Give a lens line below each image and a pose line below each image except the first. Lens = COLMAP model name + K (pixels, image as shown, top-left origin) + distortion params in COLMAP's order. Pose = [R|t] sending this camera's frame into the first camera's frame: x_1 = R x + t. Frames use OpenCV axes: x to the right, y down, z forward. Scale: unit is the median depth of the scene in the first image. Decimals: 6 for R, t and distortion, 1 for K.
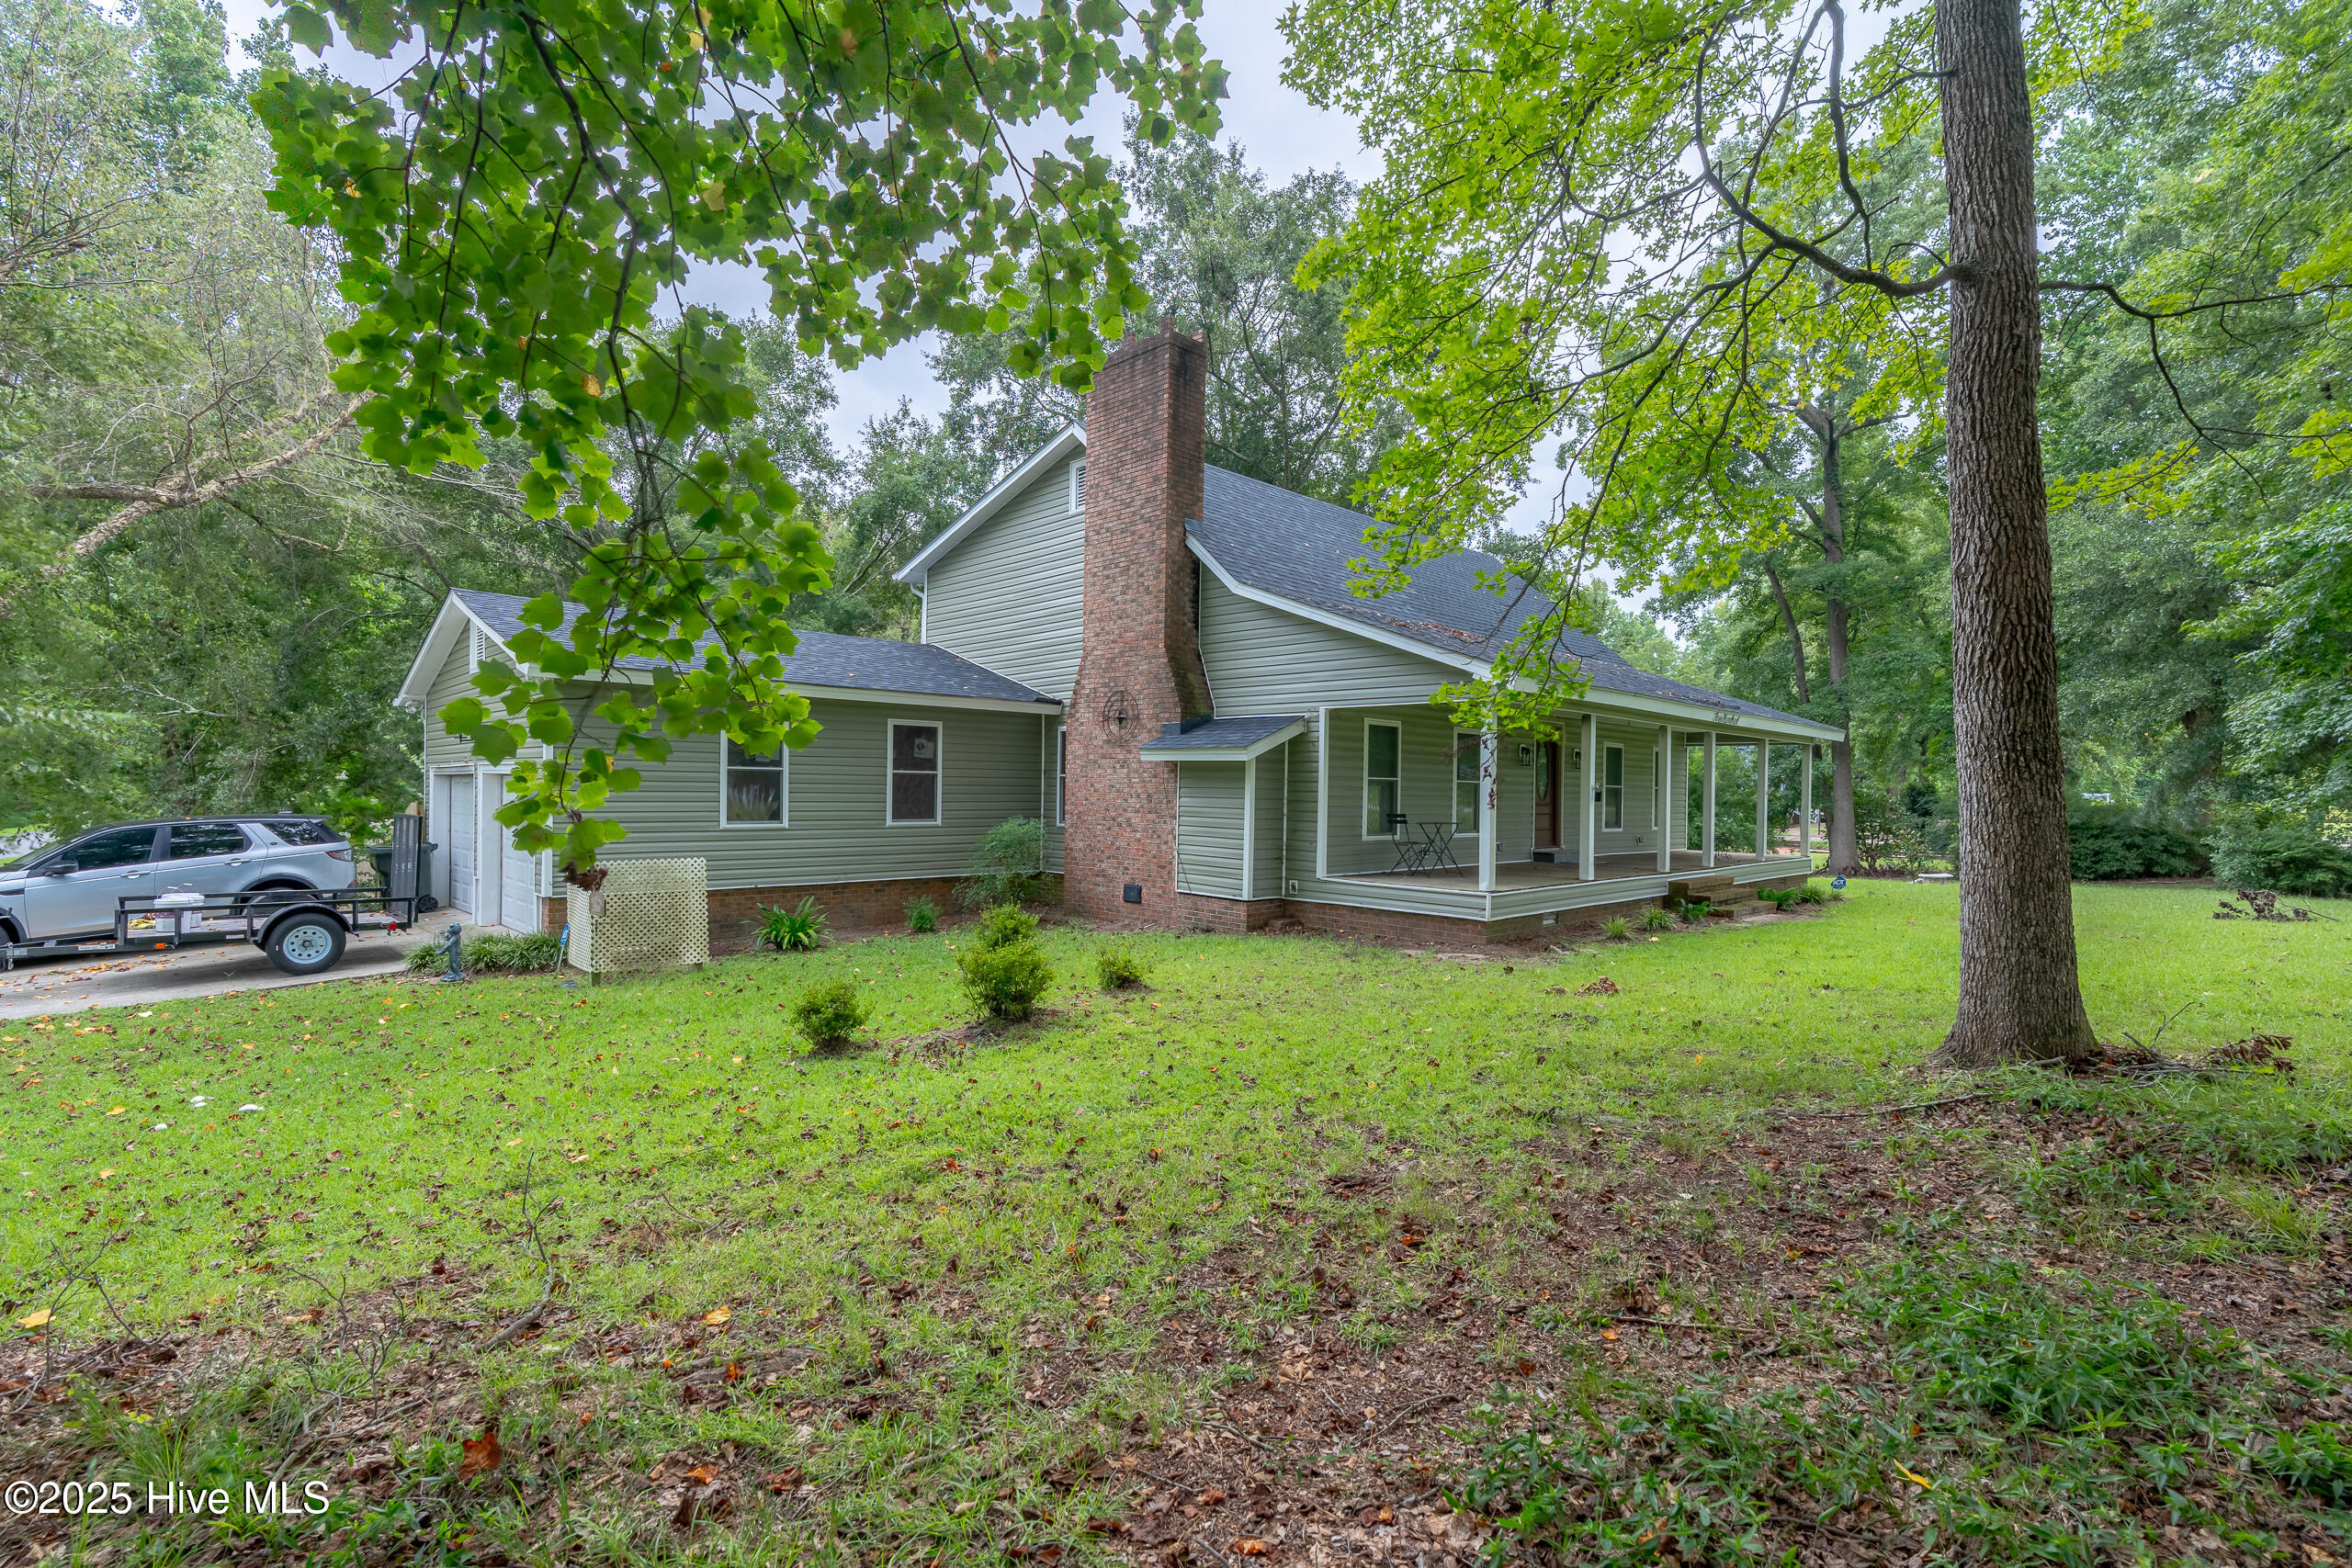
lens RADIAL K [[1081.2, 0, 1176.2], [0, 1081.2, 792.7], [0, 0, 1]] dist [-0.004057, 0.001496]
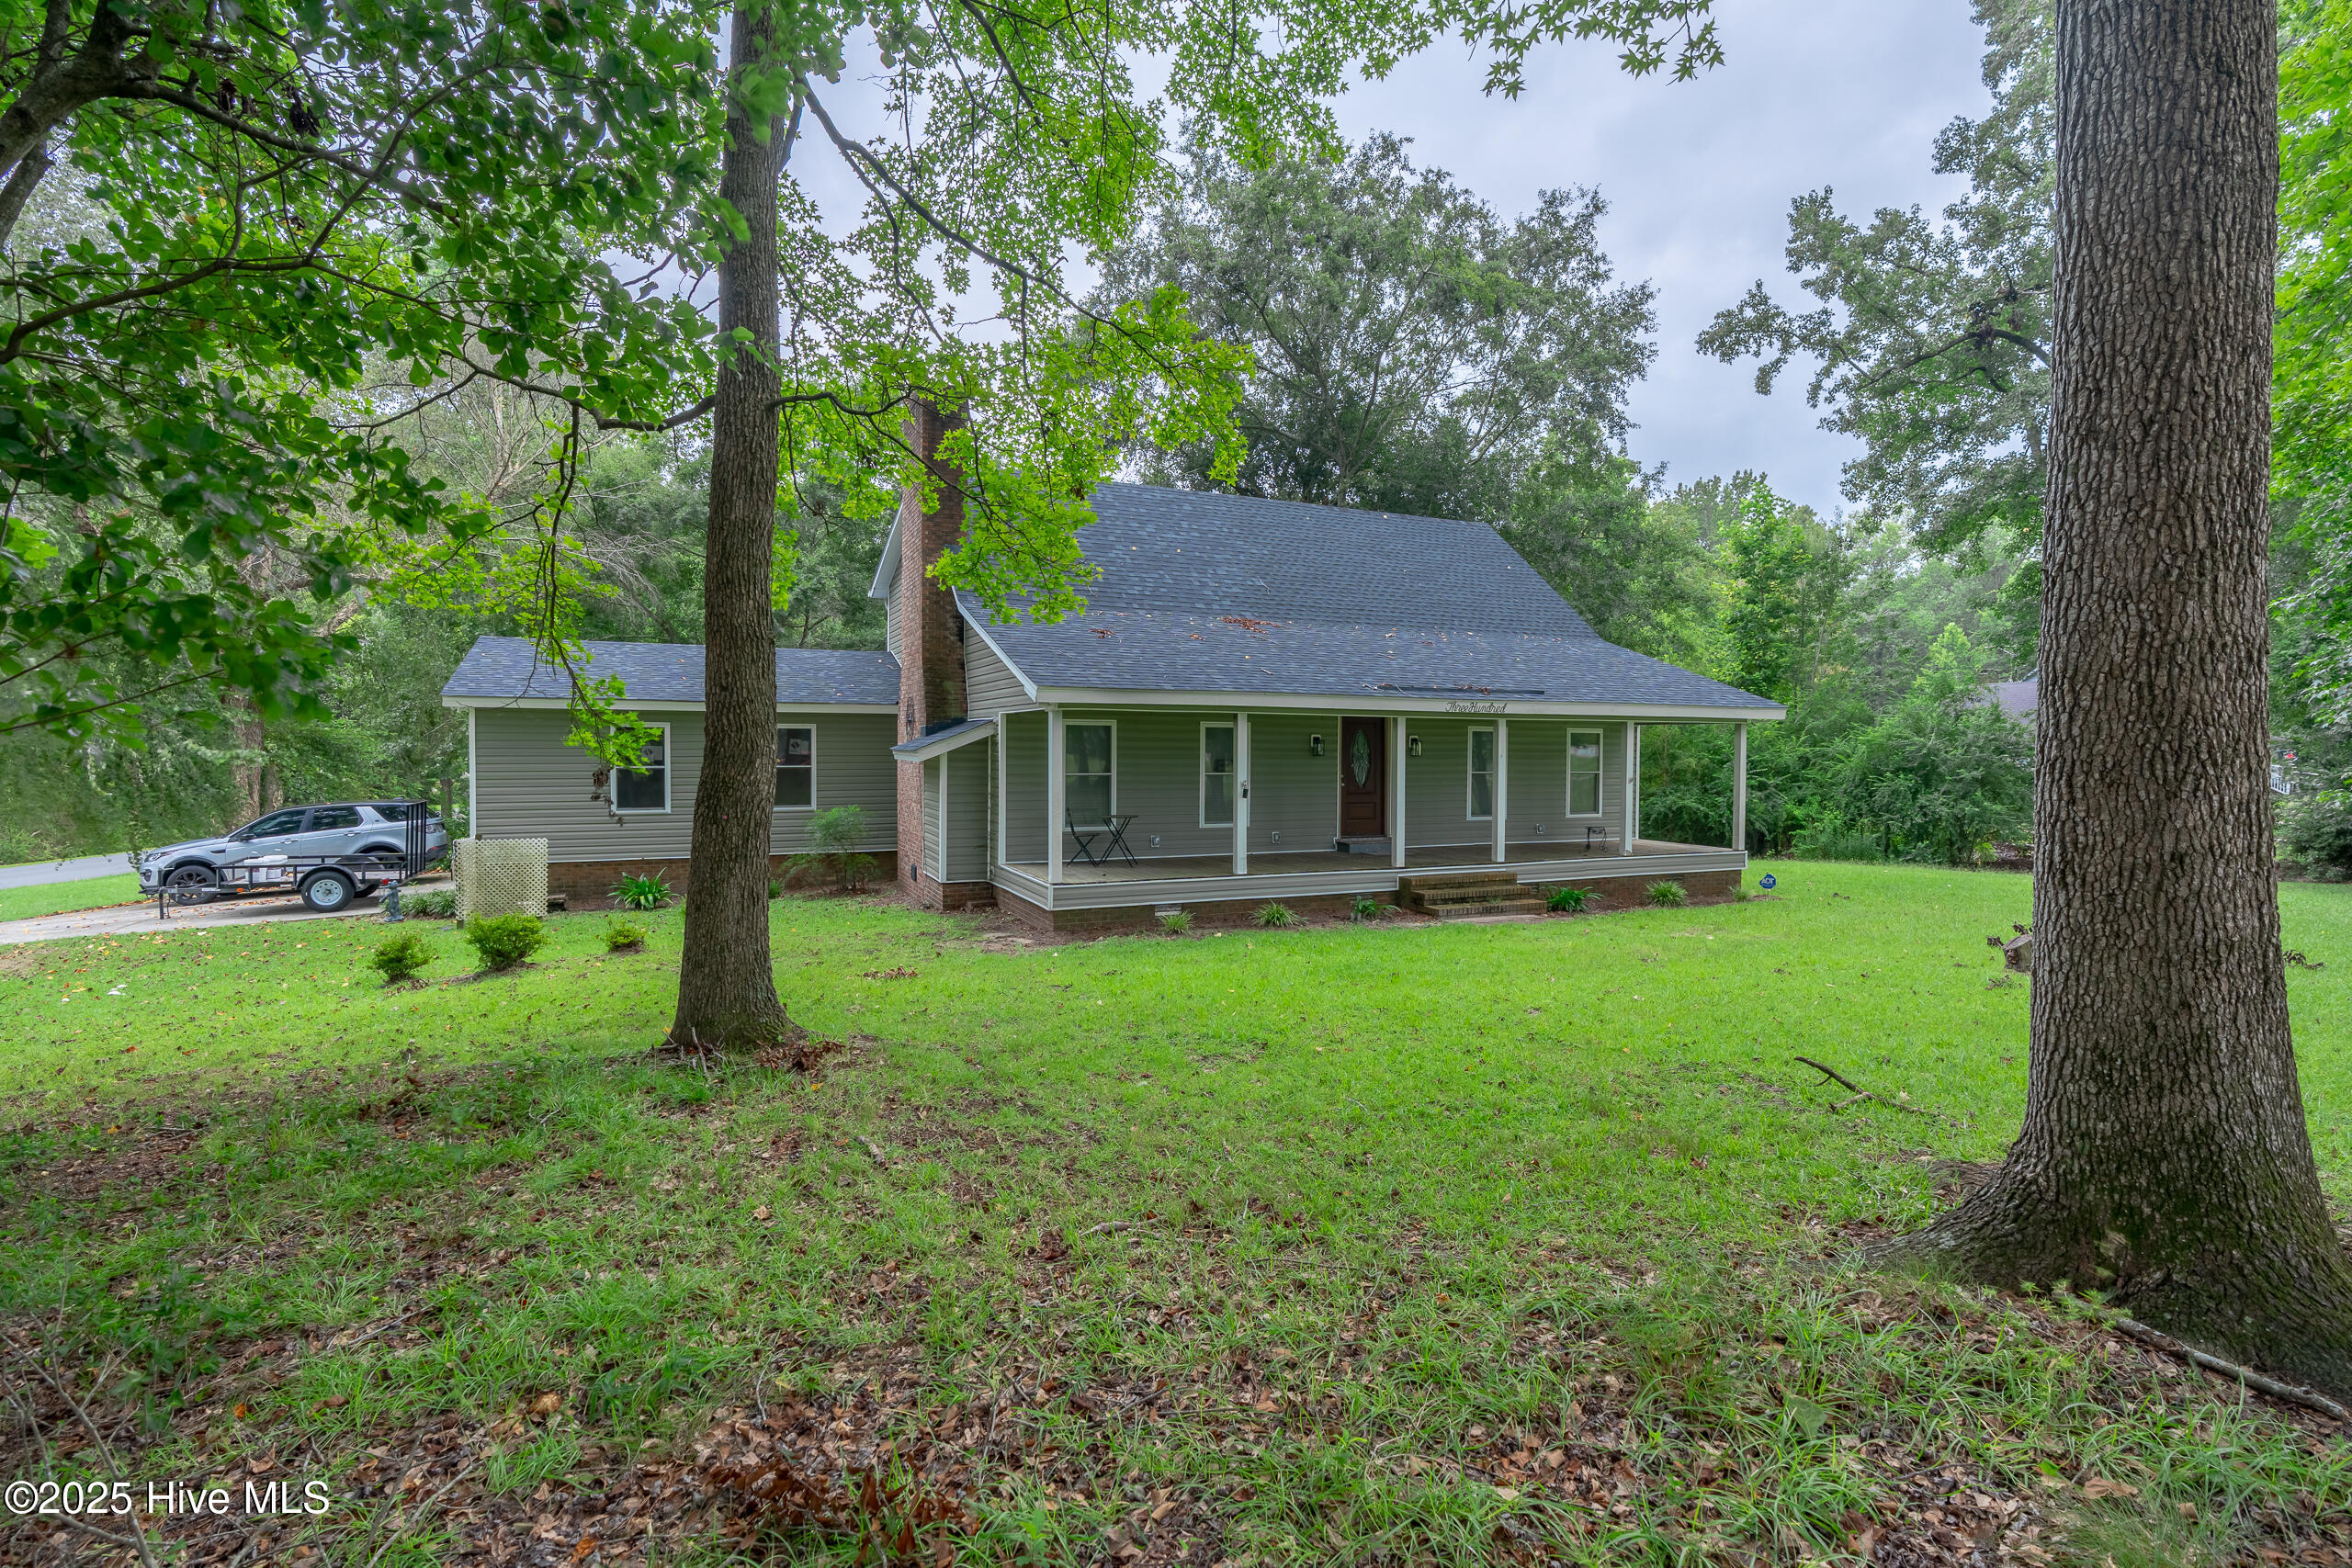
lens RADIAL K [[1081.2, 0, 1178.7], [0, 1081.2, 775.8], [0, 0, 1]] dist [-0.004057, 0.001496]
pose [[0.932412, -0.003249, -0.361382, 0.694543], [0.007742, 0.999910, 0.010986, -0.020941], [0.361313, -0.013042, 0.932353, 0.052065]]
